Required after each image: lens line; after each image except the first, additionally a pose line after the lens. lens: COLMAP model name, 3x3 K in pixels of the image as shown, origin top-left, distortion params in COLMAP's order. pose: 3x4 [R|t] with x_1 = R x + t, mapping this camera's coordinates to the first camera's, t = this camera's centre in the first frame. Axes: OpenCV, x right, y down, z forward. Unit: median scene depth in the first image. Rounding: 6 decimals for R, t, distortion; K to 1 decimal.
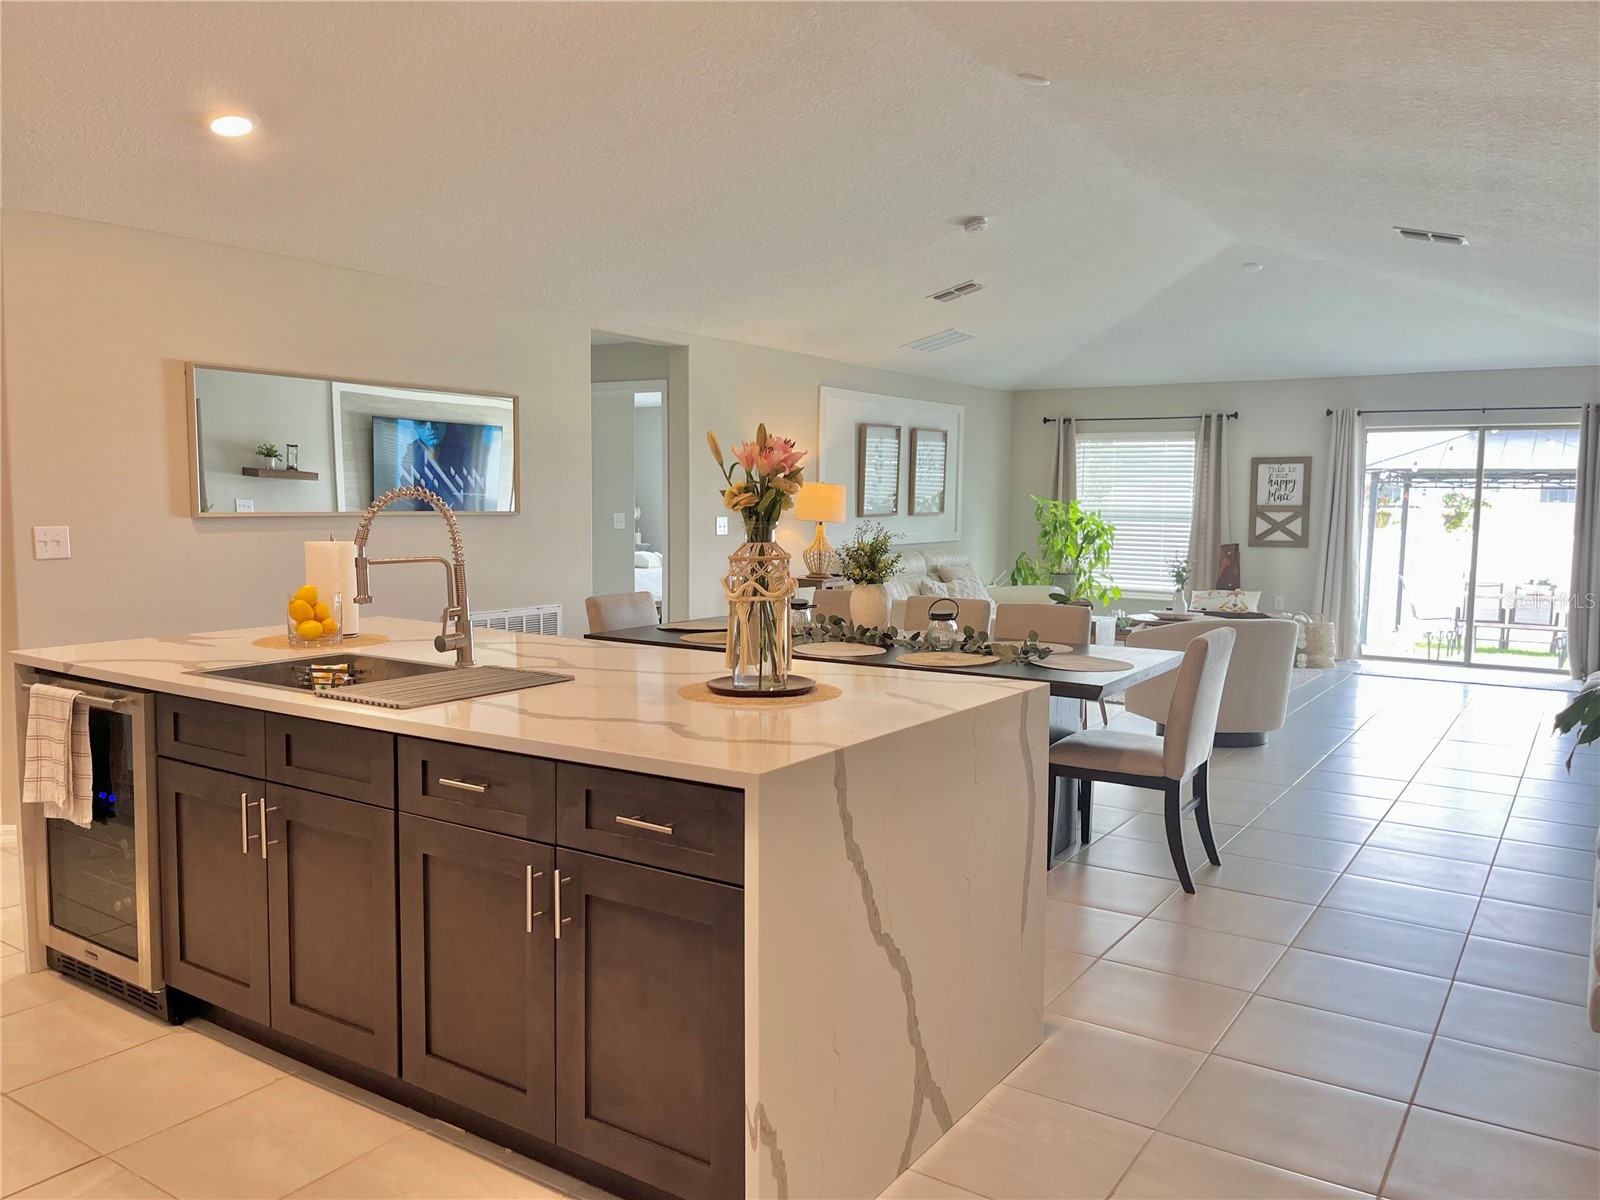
lens RADIAL K [[1214.4, 0, 807.9], [0, 1214.4, 612.3], [0, 0, 1]] dist [0.058342, -0.090679]
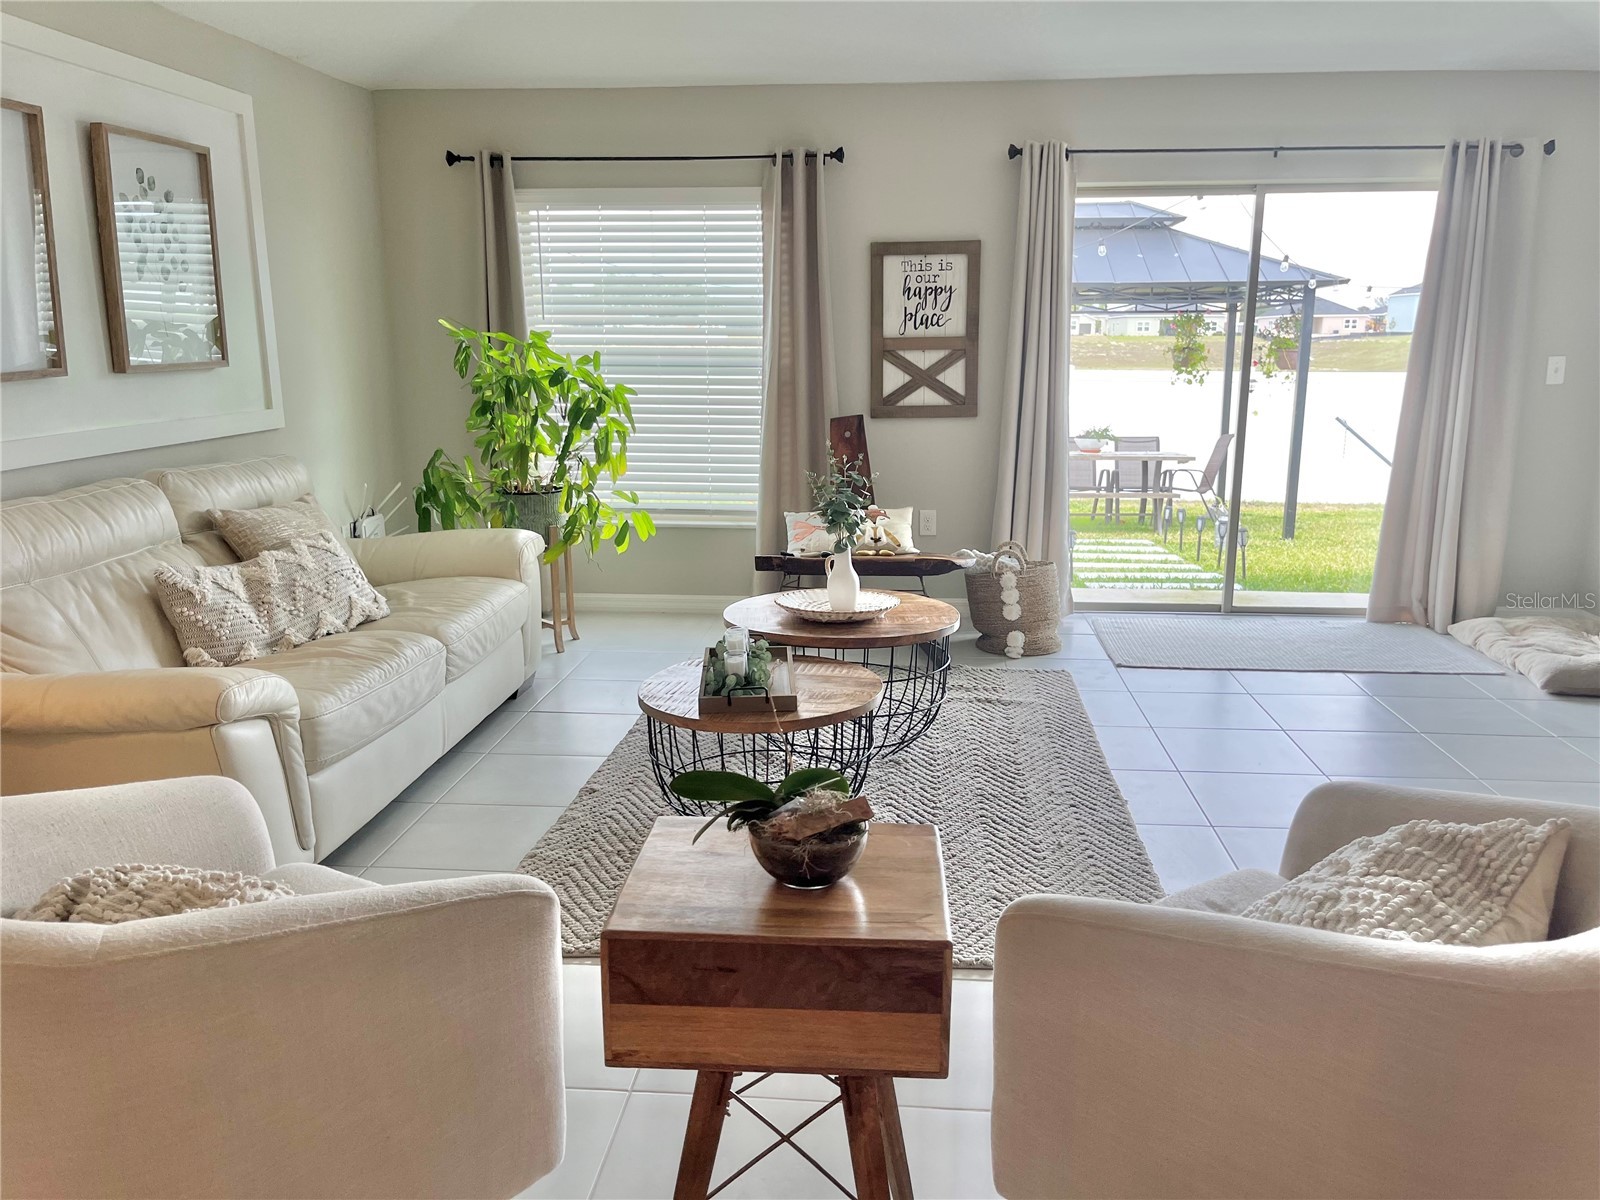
lens RADIAL K [[1214.4, 0, 807.9], [0, 1214.4, 612.3], [0, 0, 1]] dist [0.058342, -0.090679]
pose [[0.877000, -0.117230, 0.465970, 0.087968], [0.056658, 0.988245, 0.141990, -0.050495], [-0.477138, -0.098124, 0.873333, 0.586054]]
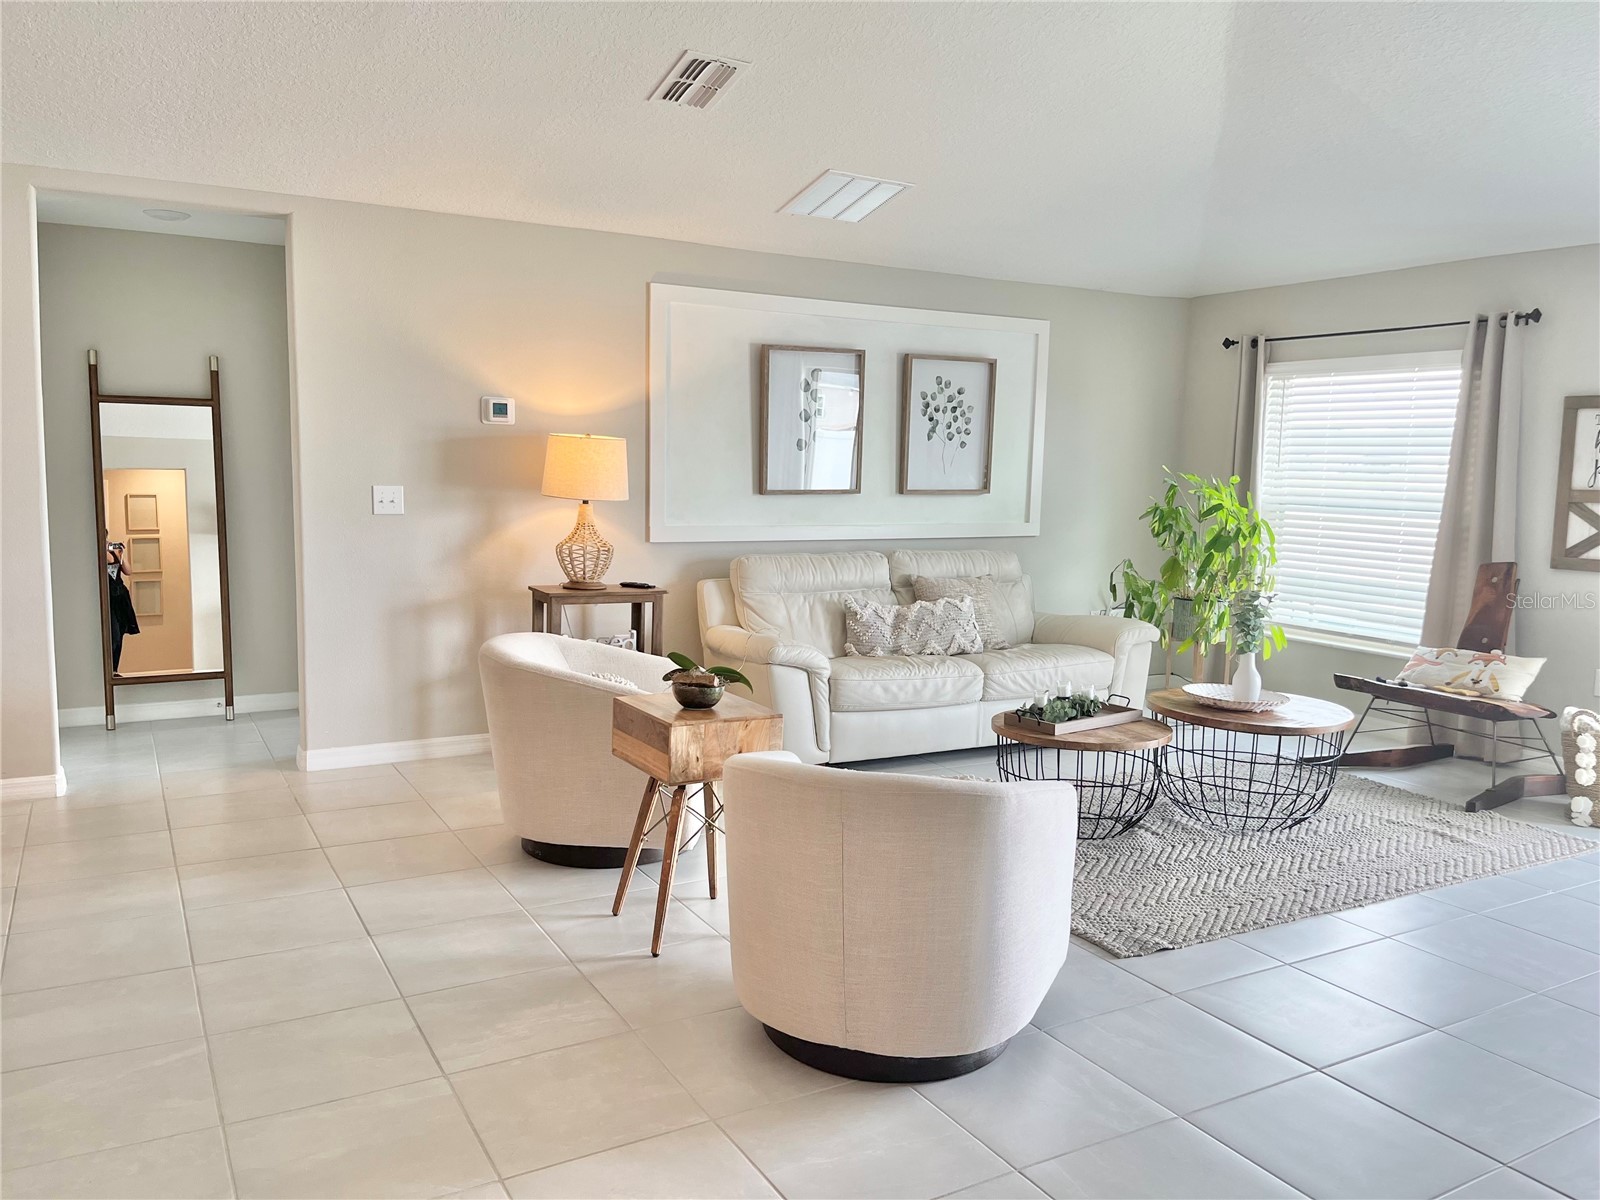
lens RADIAL K [[1192.7, 0, 800.0], [0, 1192.7, 600.0], [0, 0, 1]] dist [0.069131, -0.082995]
pose [[0.895893, 0.061834, -0.439945, 0.324129], [-0.056721, 0.998083, 0.024775, -0.037556], [0.440633, 0.002758, 0.897683, 0.426262]]
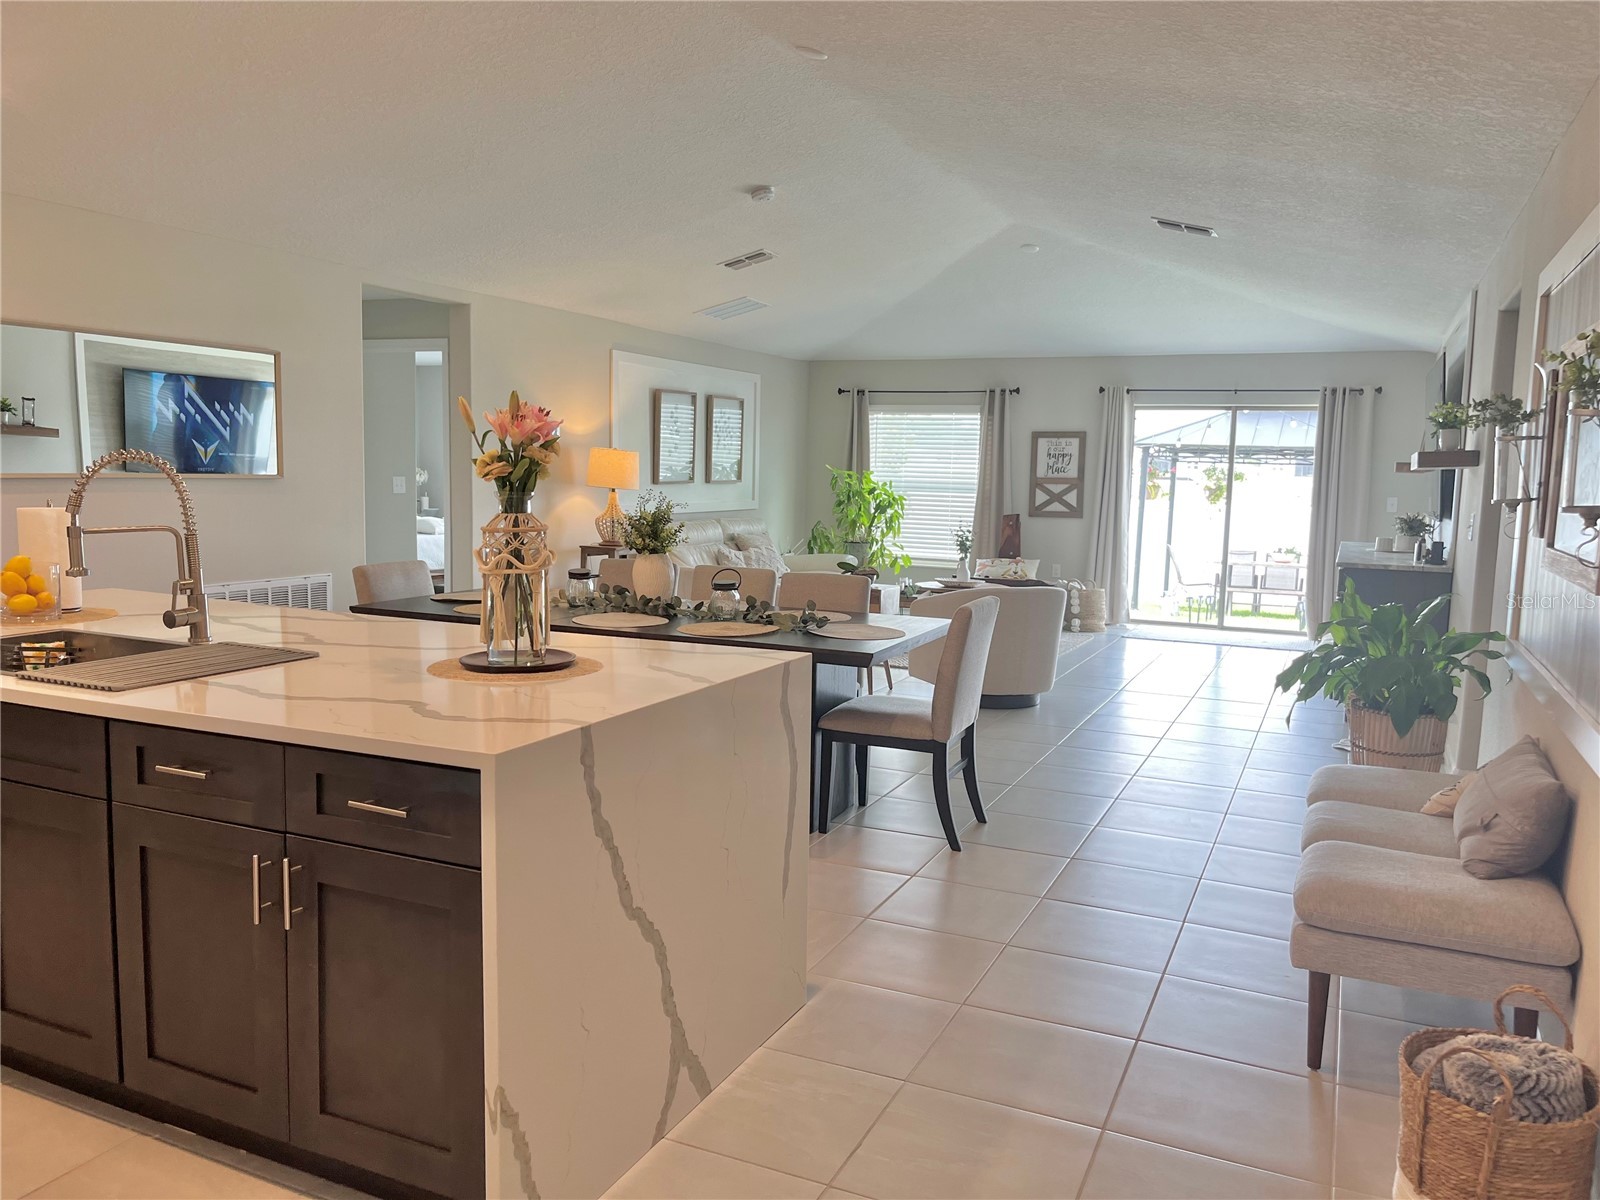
lens RADIAL K [[1215.2, 0, 814.7], [0, 1215.2, 605.8], [0, 0, 1]] dist [0.055361, -0.088854]
pose [[0.985663, -0.006200, 0.168613, 0.002908], [0.002618, 0.999766, 0.021456, -0.000355], [-0.168707, -0.020707, 0.985449, -0.000363]]
